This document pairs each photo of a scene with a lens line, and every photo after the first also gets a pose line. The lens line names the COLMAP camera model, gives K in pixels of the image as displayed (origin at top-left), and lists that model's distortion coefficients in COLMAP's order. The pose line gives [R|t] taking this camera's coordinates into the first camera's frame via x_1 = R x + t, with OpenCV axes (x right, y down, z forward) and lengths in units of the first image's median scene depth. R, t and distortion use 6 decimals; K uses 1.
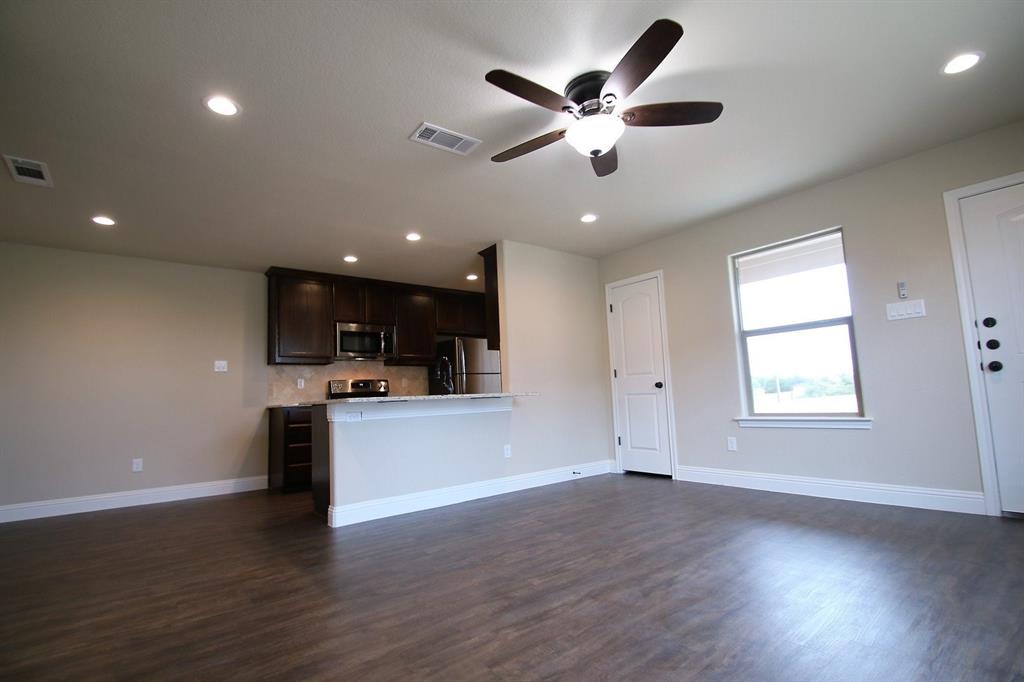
lens RADIAL K [[453.9, 0, 518.4], [0, 453.9, 344.4], [0, 0, 1]] dist [-0.001582, -0.001173]
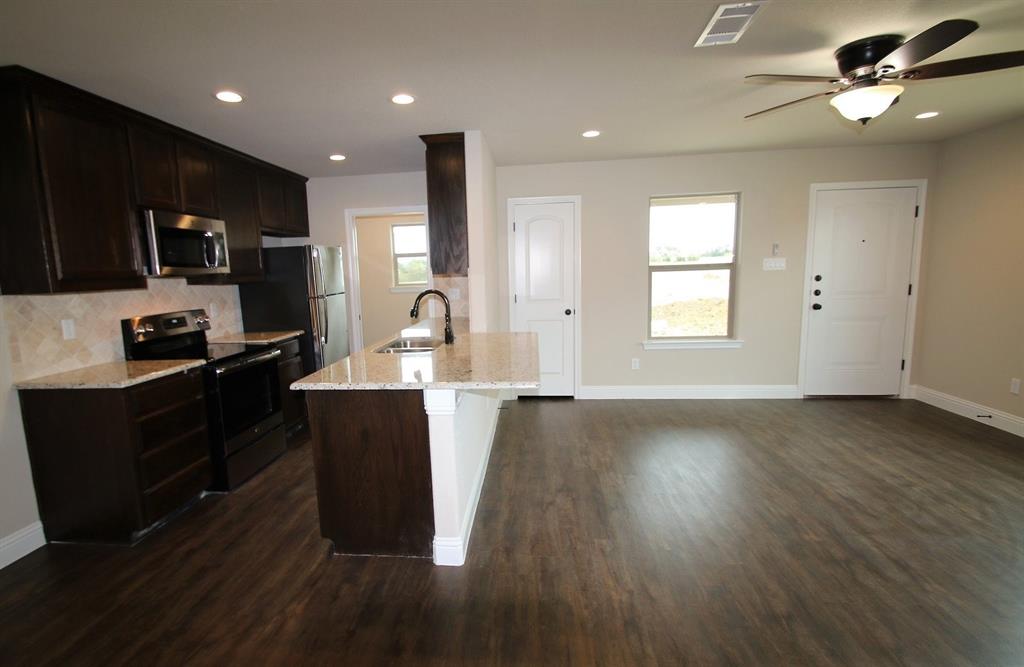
lens RADIAL K [[479.9, 0, 485.7], [0, 479.9, 329.5], [0, 0, 1]] dist [-0.001741, -0.003083]
pose [[0.730391, -0.061668, 0.680239, -0.747356], [-0.078110, 0.981841, 0.172880, -0.058364], [-0.678548, -0.179403, 0.712311, 0.470792]]
